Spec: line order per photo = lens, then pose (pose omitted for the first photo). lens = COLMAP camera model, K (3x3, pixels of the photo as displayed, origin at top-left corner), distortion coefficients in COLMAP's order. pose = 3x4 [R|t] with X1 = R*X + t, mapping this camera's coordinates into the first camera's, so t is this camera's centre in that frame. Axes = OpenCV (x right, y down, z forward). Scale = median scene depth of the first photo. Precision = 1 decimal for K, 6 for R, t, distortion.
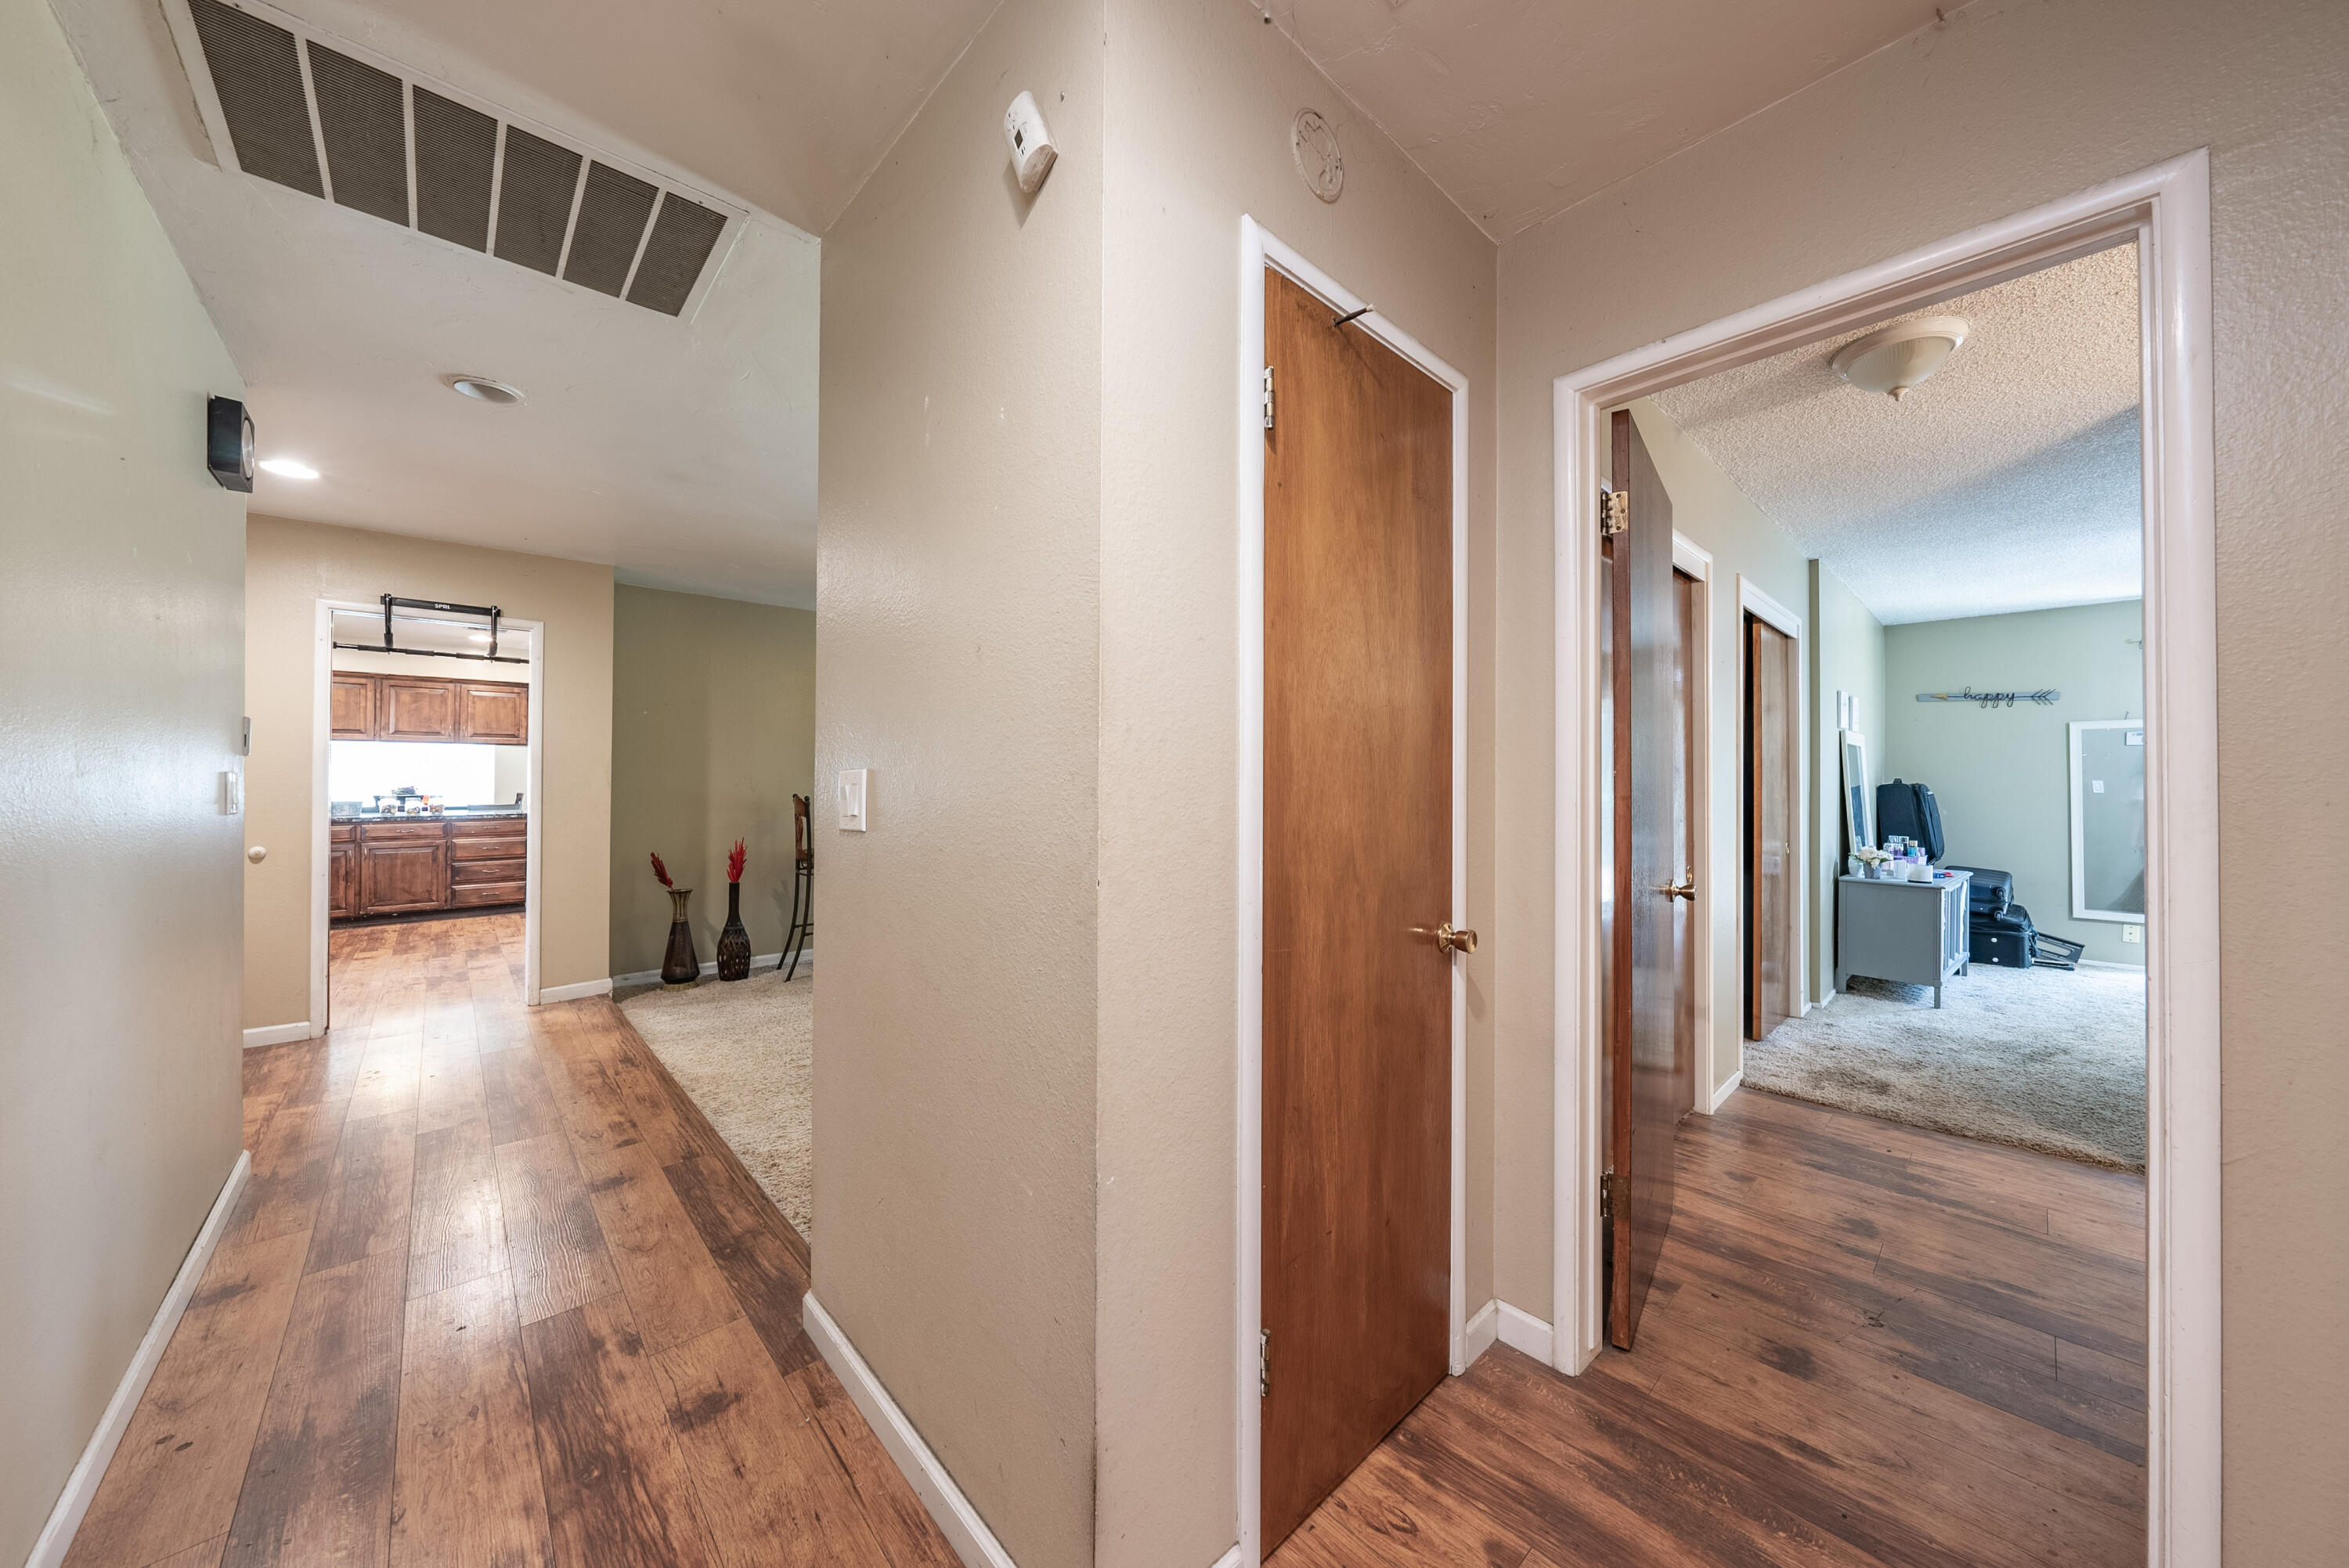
lens RADIAL K [[793.6, 0, 1195.6], [0, 793.6, 776.2], [0, 0, 1]] dist [-0.003164, 0.000154]
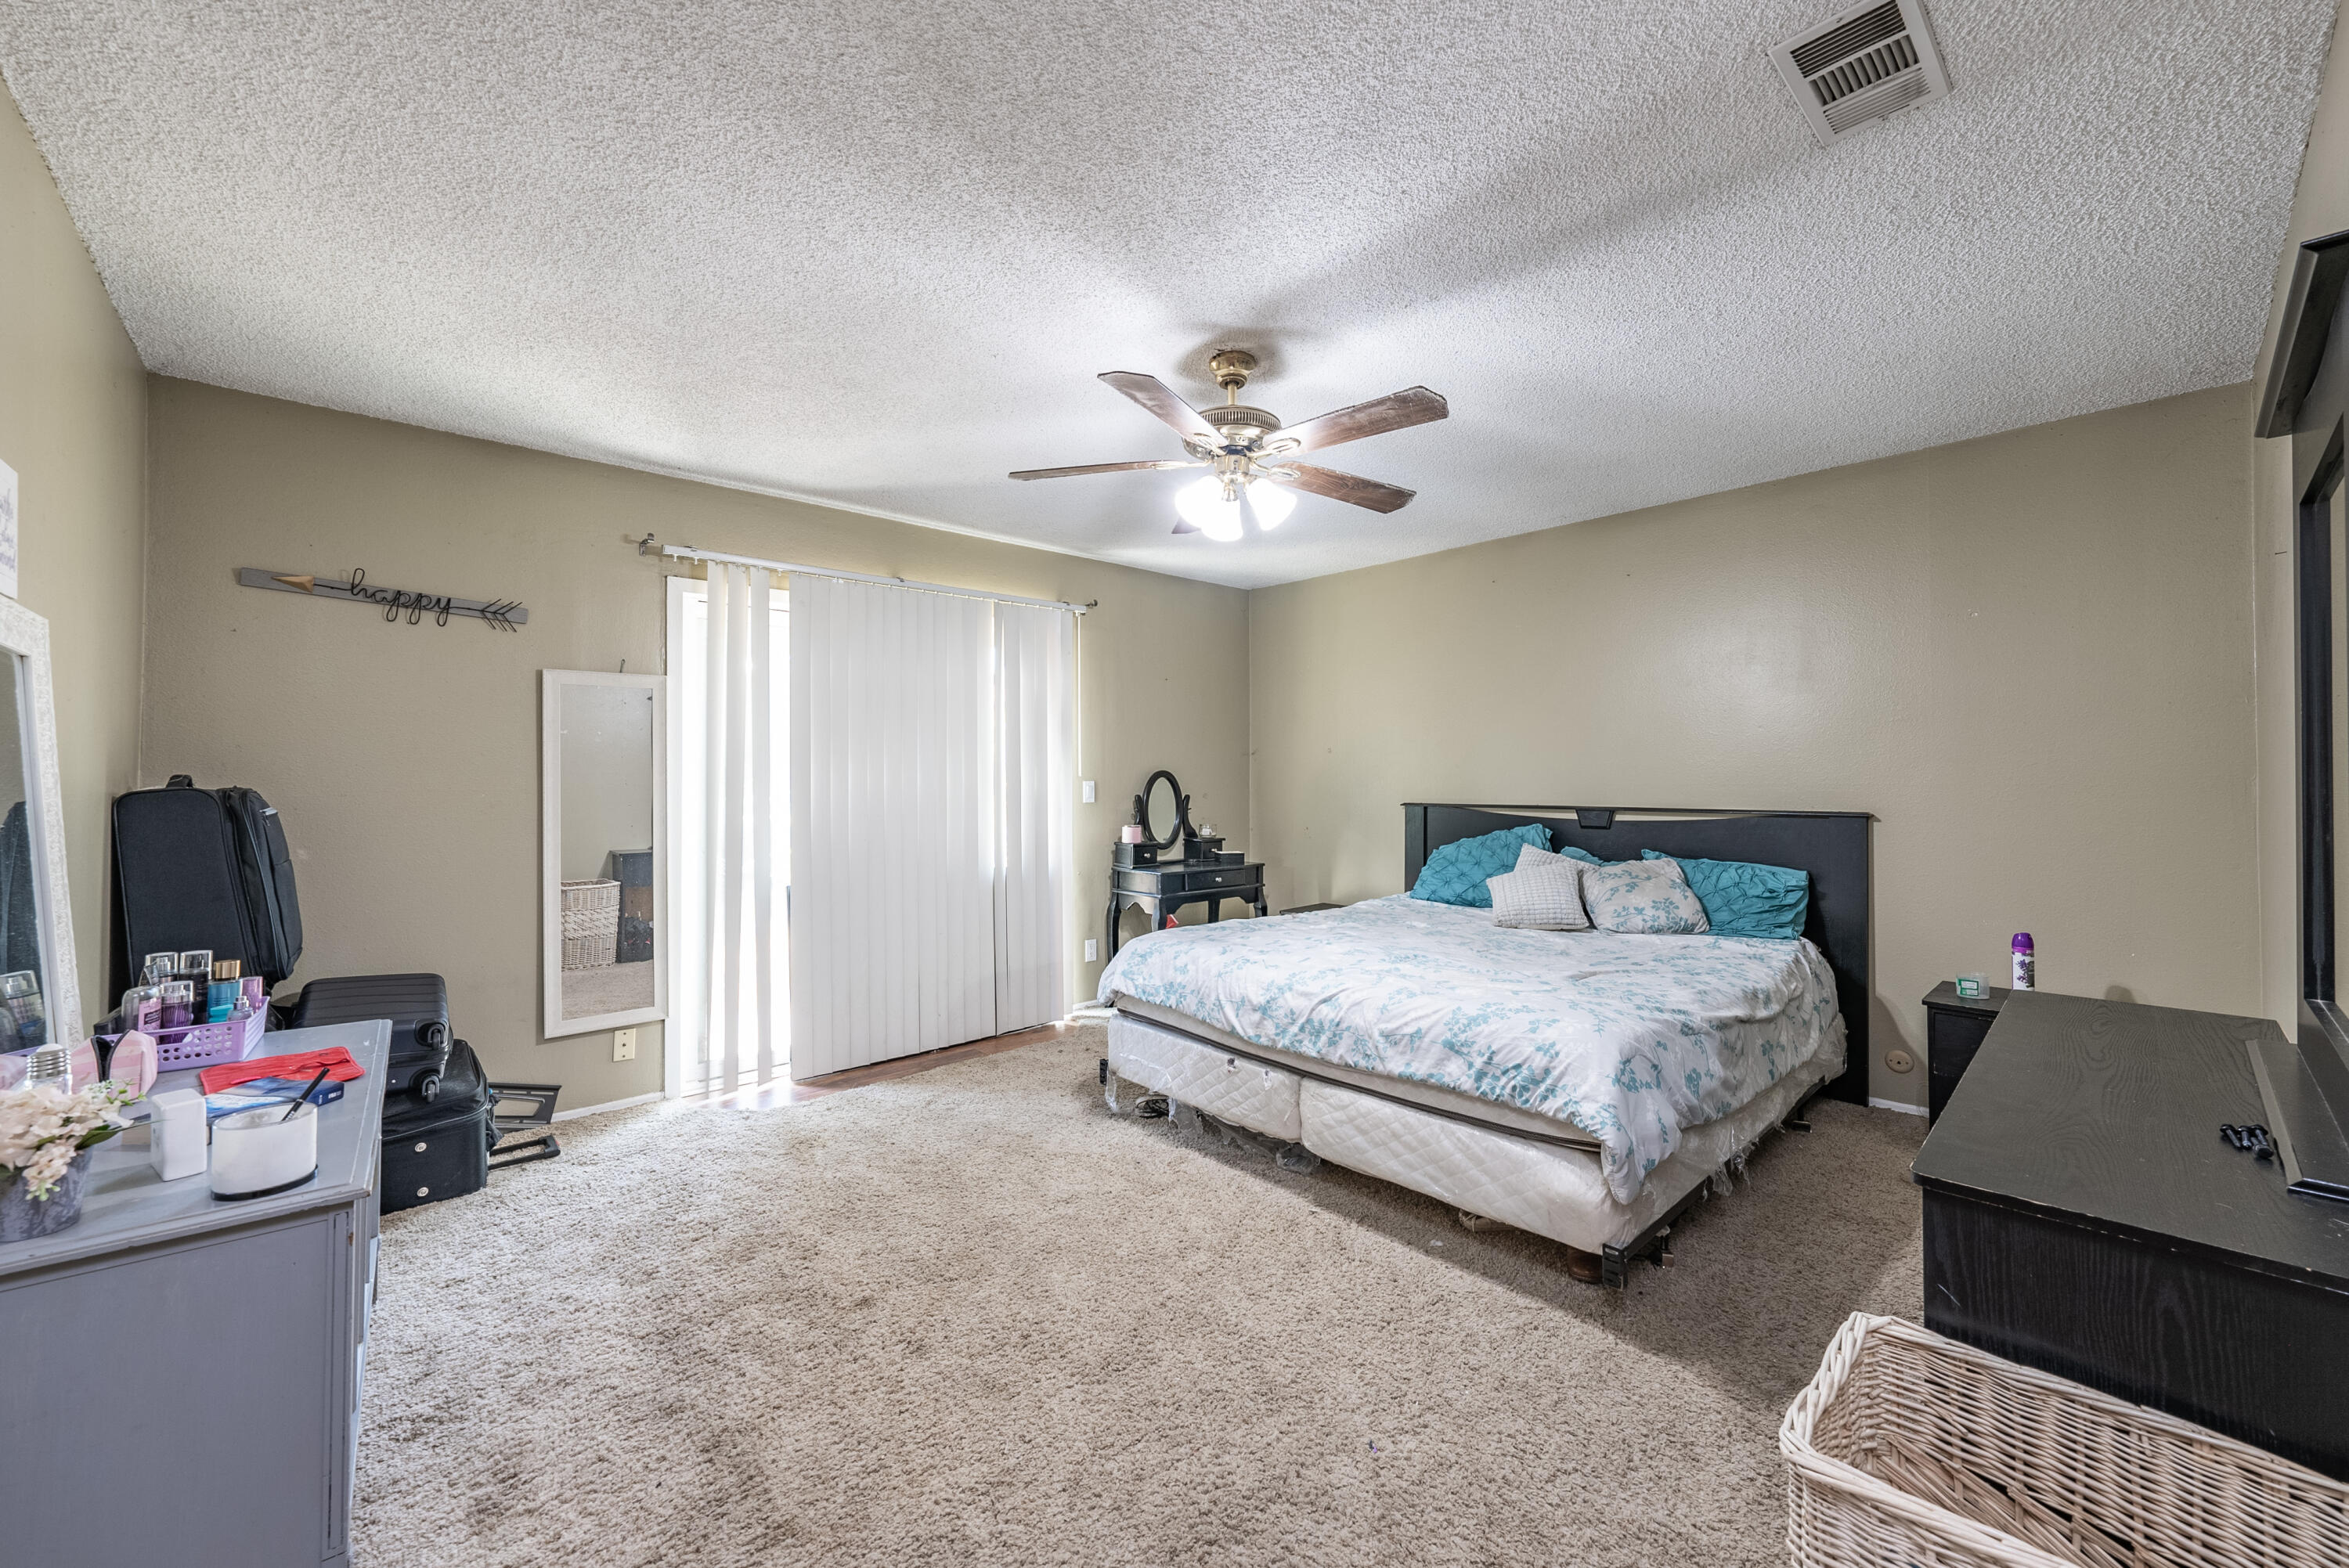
lens RADIAL K [[914.1, 0, 1163.2], [0, 914.1, 770.5], [0, 0, 1]] dist [-0.000112, 0.000172]
pose [[0.031292, 0.010658, 0.999453, 0.497194], [-0.004612, 0.999934, -0.010518, 0.003980], [-0.999500, -0.004280, 0.031339, 0.553774]]
